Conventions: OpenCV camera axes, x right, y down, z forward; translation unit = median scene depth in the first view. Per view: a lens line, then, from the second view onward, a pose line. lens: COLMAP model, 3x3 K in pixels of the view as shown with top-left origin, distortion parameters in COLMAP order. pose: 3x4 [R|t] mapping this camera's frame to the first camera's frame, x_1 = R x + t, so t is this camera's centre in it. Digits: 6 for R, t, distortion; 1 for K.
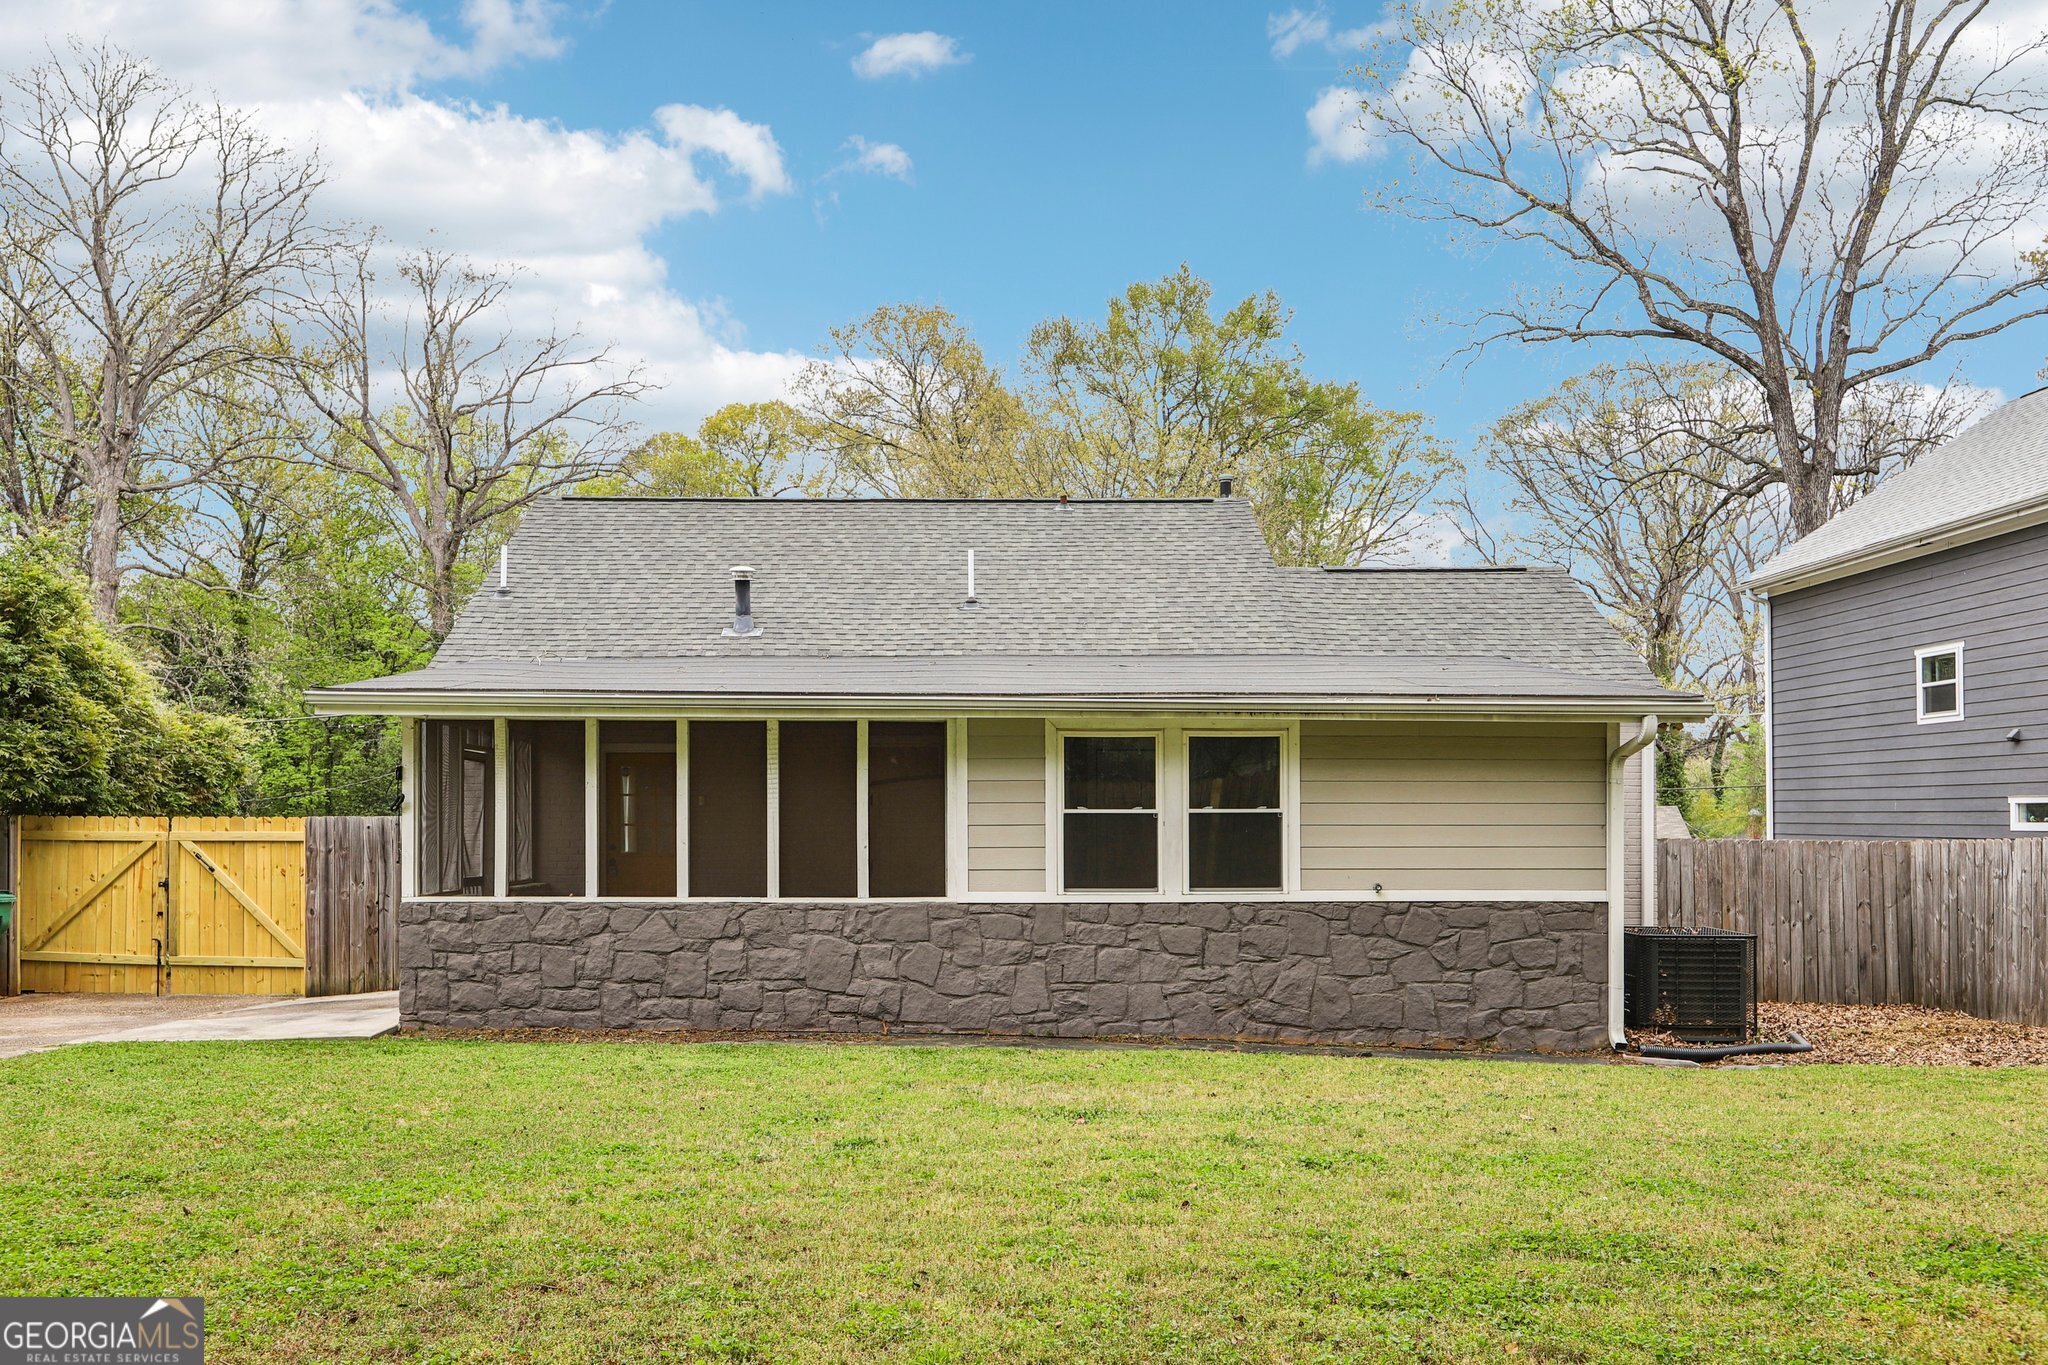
lens RADIAL K [[1644.7, 0, 1019.2], [0, 1644.7, 682.9], [0, 0, 1]] dist [0.000628, 0.002324]
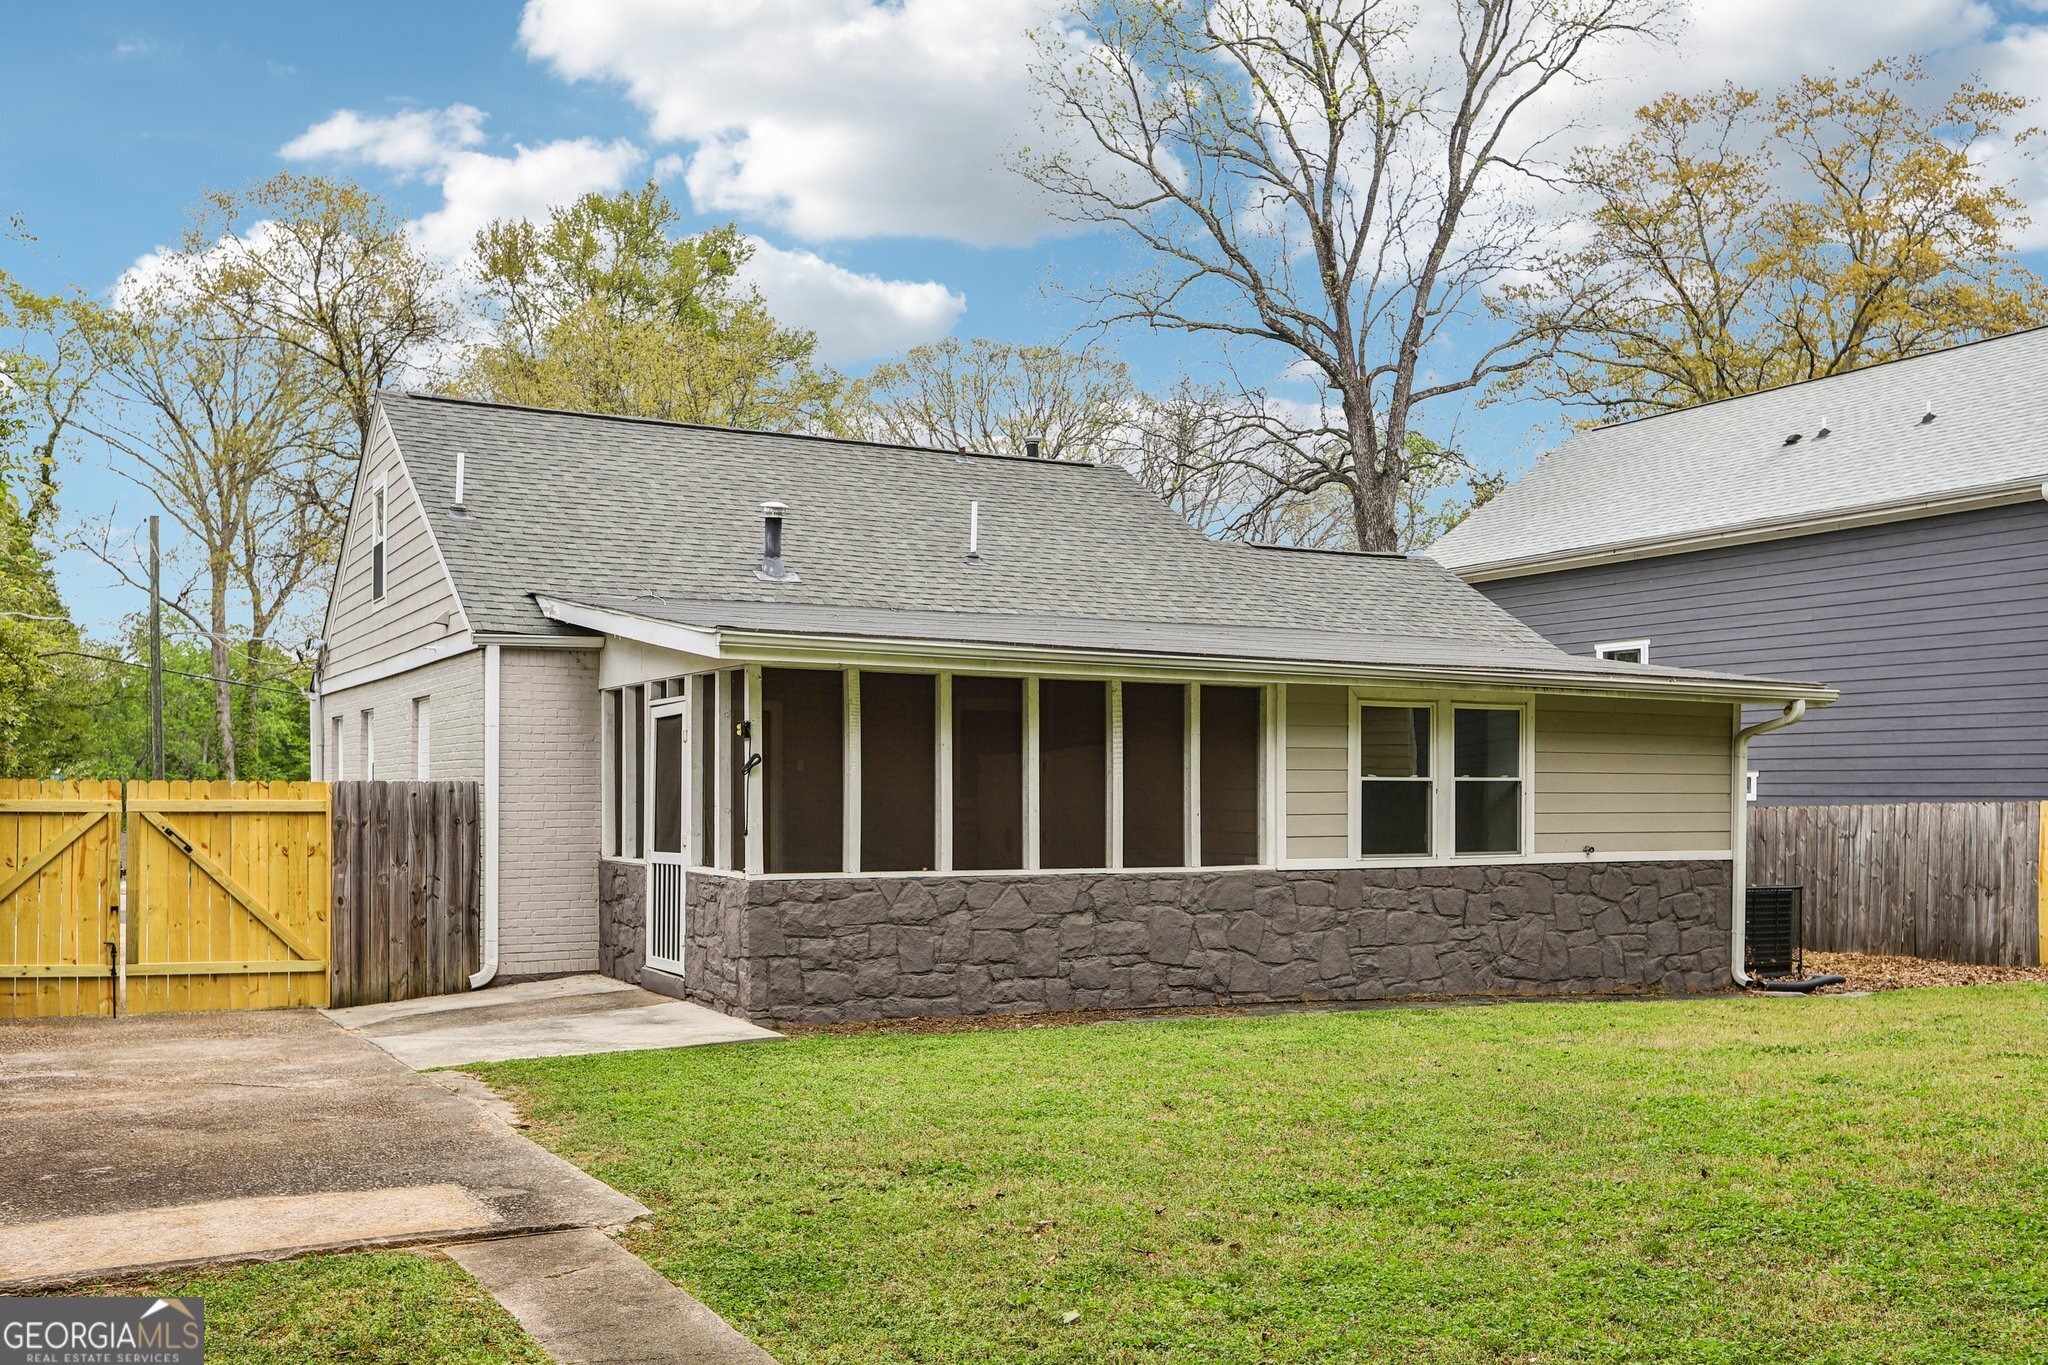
lens RADIAL K [[1762.4, 0, 1023.5], [0, 1762.4, 679.9], [0, 0, 1]] dist [0.001720, 0.019159]
pose [[0.894159, 0.030518, 0.446708, -0.646550], [-0.039088, 0.999186, 0.009979, 0.014221], [-0.446040, -0.026384, 0.894624, 0.118804]]
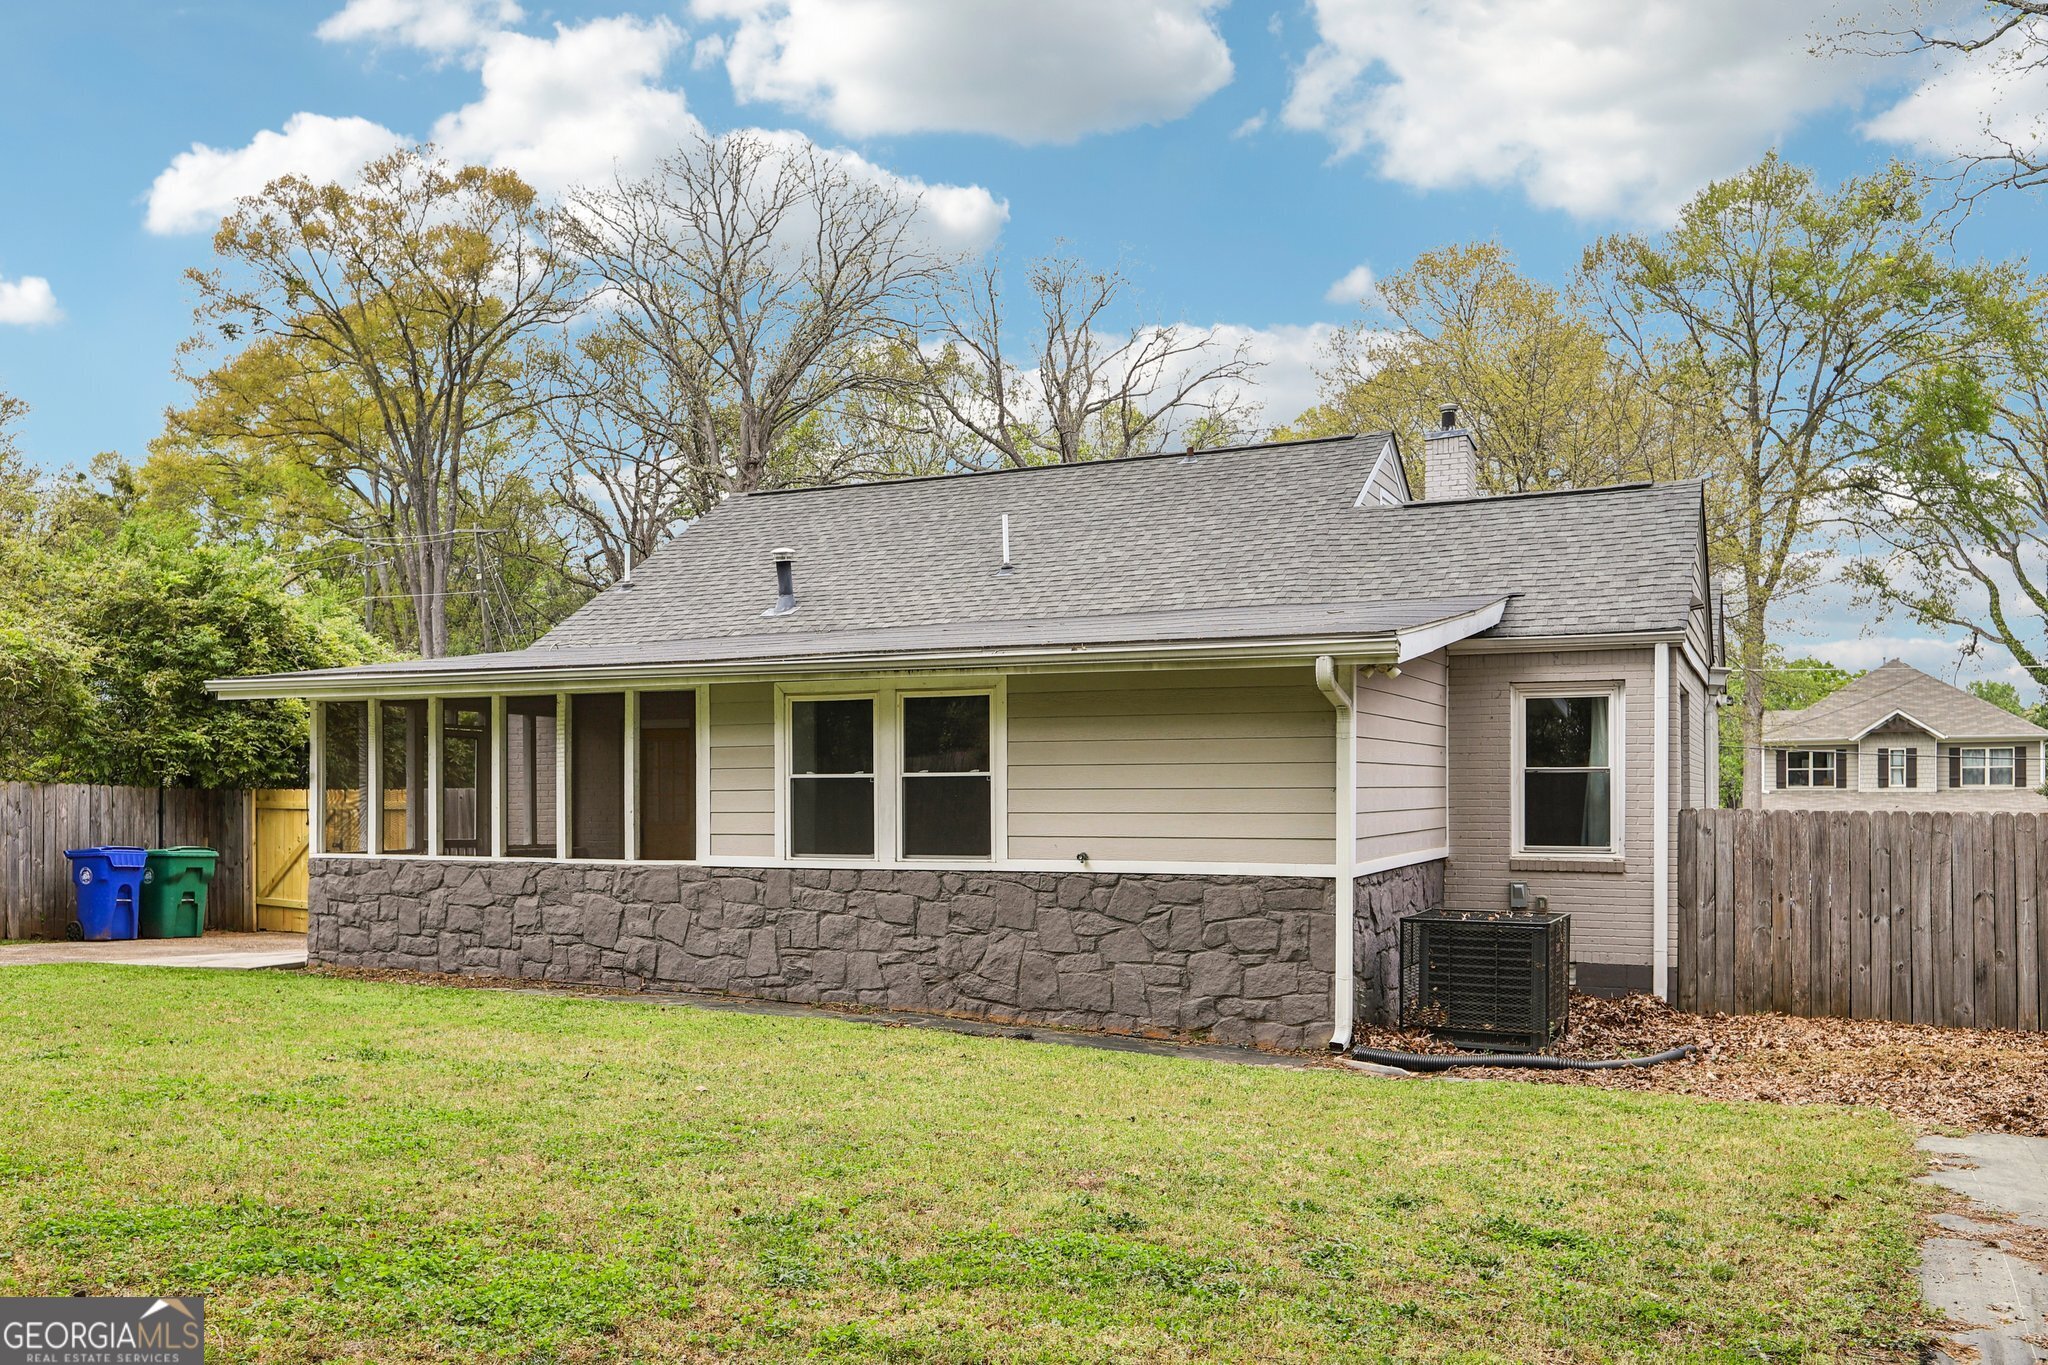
lens RADIAL K [[1681.4, 0, 1021.8], [0, 1681.4, 685.3], [0, 0, 1]] dist [-0.002066, 0.008991]
pose [[0.894590, -0.031842, -0.445751, 0.605622], [0.037666, 0.999282, 0.004210, 0.023997], [0.445297, -0.020556, 0.895147, 0.151635]]
